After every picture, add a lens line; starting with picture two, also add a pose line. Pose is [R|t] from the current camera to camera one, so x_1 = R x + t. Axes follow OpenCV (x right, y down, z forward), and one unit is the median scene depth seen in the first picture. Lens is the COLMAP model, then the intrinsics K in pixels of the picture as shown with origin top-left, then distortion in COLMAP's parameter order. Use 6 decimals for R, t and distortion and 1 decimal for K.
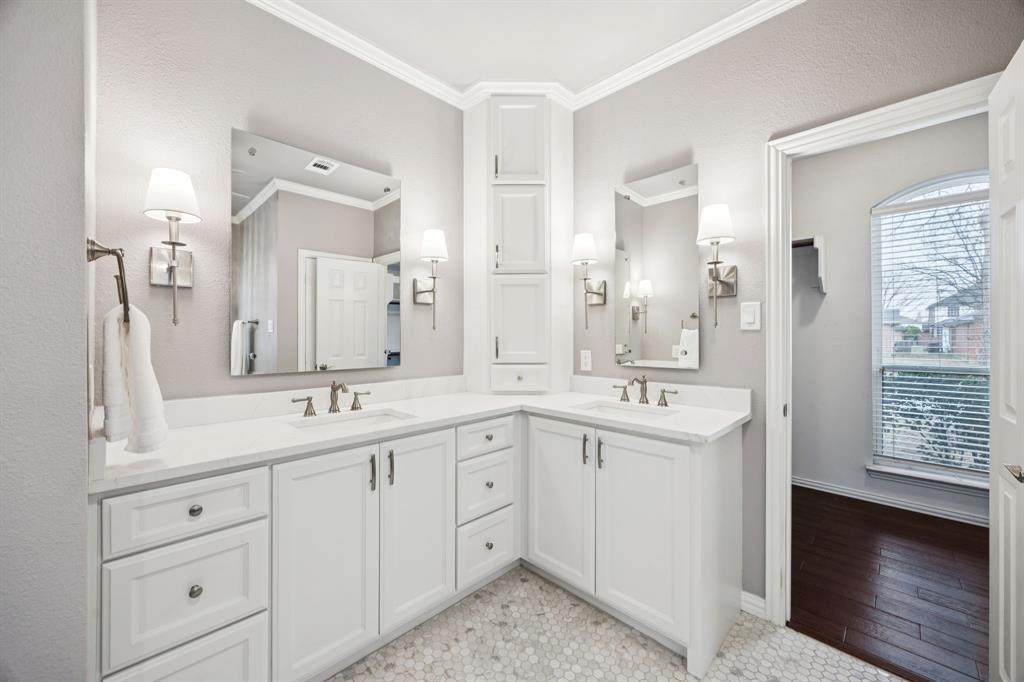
lens RADIAL K [[390.7, 0, 513.9], [0, 390.7, 336.0], [0, 0, 1]] dist [-0.000320, -0.000216]
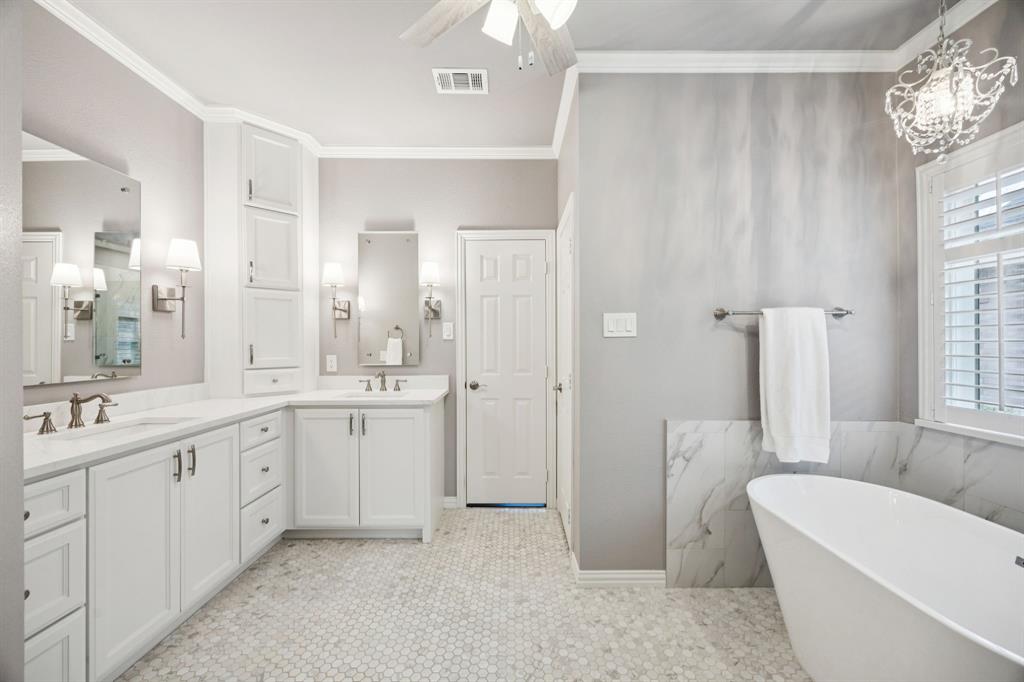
lens RADIAL K [[390.7, 0, 513.9], [0, 390.7, 336.0], [0, 0, 1]] dist [-0.000320, -0.000216]
pose [[0.707518, 0.008863, 0.706640, -0.365248], [0.003965, 0.999856, -0.016511, -0.001511], [-0.706684, 0.014483, 0.707381, -0.370544]]
